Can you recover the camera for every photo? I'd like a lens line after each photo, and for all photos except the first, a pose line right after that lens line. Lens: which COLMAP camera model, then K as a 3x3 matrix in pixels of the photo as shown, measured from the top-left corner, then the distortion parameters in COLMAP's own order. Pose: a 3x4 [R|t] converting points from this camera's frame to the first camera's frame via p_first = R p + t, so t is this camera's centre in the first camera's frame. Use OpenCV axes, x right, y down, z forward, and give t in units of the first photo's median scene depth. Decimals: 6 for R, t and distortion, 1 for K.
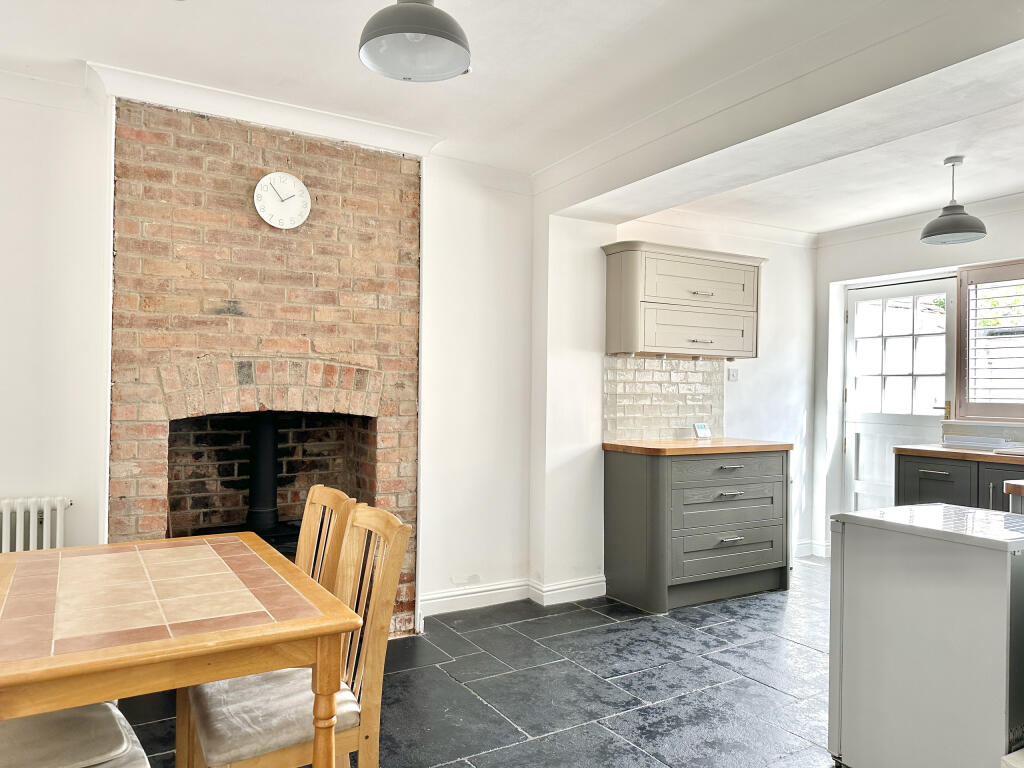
lens RADIAL K [[715.5, 0, 512.1], [0, 715.5, 389.5], [0, 0, 1]] dist [0.001240, -0.024311]
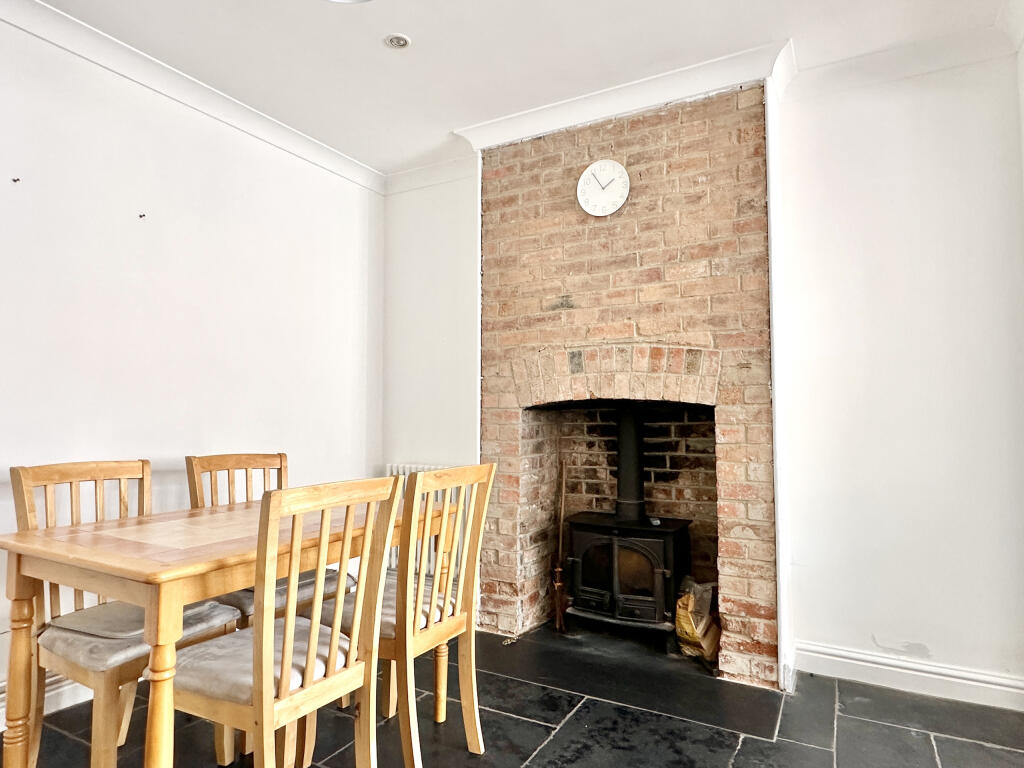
lens RADIAL K [[596.2, 0, 509.8], [0, 596.2, 387.7], [0, 0, 1]] dist [-0.029910, 0.002859]
pose [[0.475598, -0.050292, -0.878224, 0.307484], [0.005220, 0.998508, -0.054353, 0.054796], [0.879647, 0.021266, 0.475151, 0.462369]]
